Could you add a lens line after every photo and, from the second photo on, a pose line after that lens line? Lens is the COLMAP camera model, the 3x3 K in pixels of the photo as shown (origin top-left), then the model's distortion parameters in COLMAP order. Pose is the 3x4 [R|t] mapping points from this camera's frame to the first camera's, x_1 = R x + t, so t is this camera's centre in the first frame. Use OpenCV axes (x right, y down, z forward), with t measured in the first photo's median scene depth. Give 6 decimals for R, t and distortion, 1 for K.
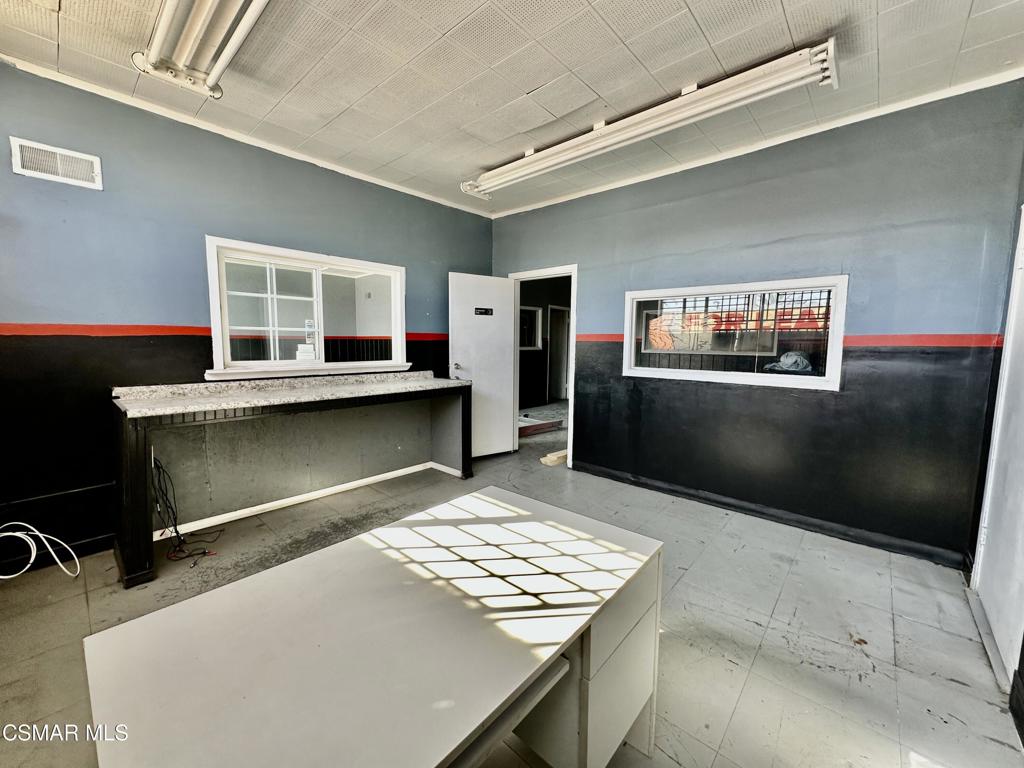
lens RADIAL K [[407.5, 0, 514.7], [0, 407.5, 380.7], [0, 0, 1]] dist [-0.004587, 0.000677]
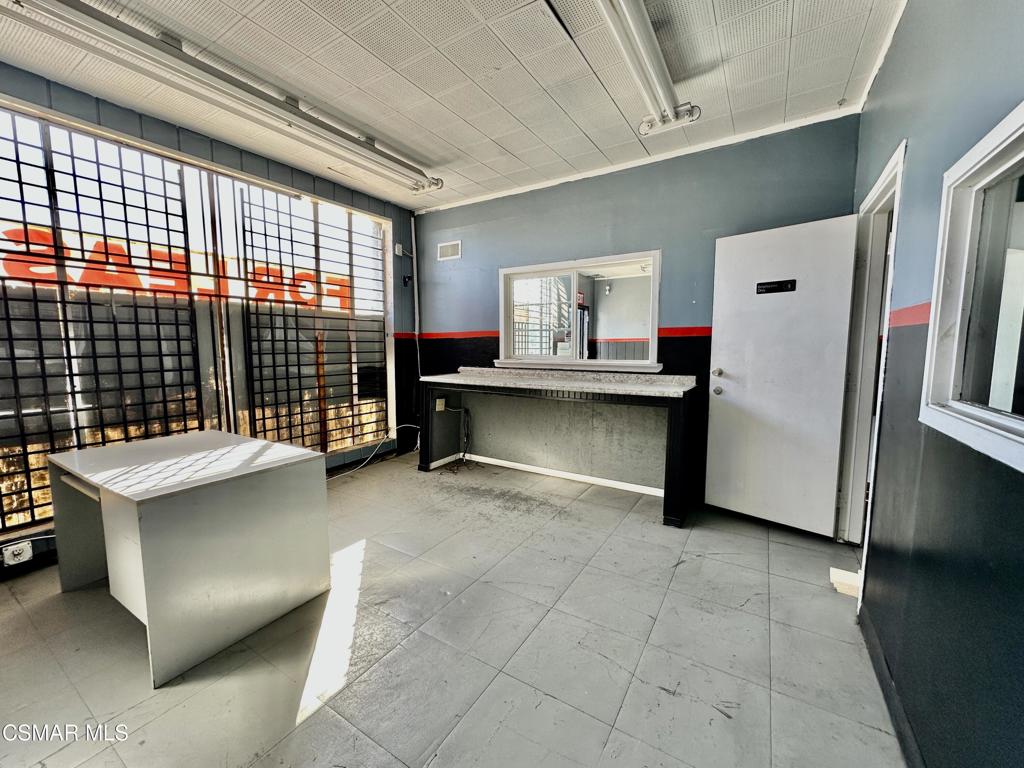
lens RADIAL K [[407.5, 0, 513.3], [0, 407.5, 382.9], [0, 0, 1]] dist [-0.004587, 0.000677]
pose [[0.171810, 0.082469, -0.981672, 0.579333], [-0.093539, 0.993353, 0.067080, -0.037958], [0.980679, 0.080299, 0.178382, 0.639679]]
